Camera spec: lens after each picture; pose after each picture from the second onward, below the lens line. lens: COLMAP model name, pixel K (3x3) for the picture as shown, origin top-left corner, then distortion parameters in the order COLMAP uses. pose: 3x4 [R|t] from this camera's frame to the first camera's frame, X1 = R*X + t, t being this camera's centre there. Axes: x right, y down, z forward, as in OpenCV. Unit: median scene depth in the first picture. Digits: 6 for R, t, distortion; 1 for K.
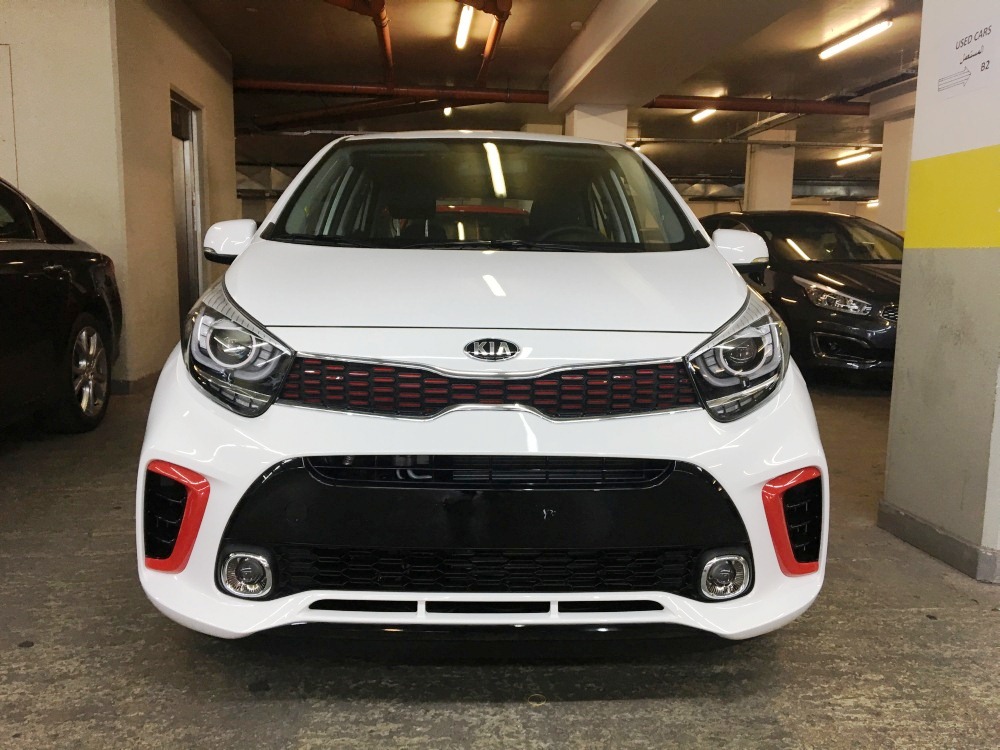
lens RADIAL K [[853.0, 0, 501.4], [0, 853.0, 376.0], [0, 0, 1]] dist [0.083302, -0.129733]
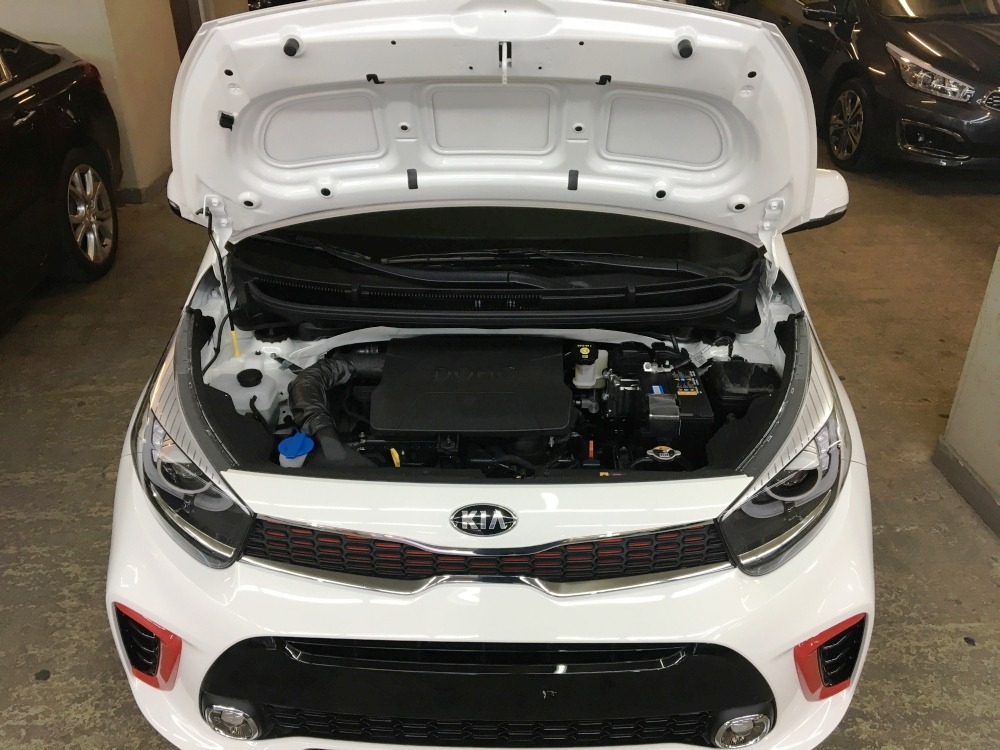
lens RADIAL K [[853.0, 0, 499.5], [0, 853.0, 379.6], [0, 0, 1]] dist [0.083302, -0.129733]
pose [[0.998113, 0.008717, -0.060775, 0.042893], [0.013905, 0.932059, 0.362039, -0.366708], [0.059802, -0.362201, 0.930180, 0.211220]]
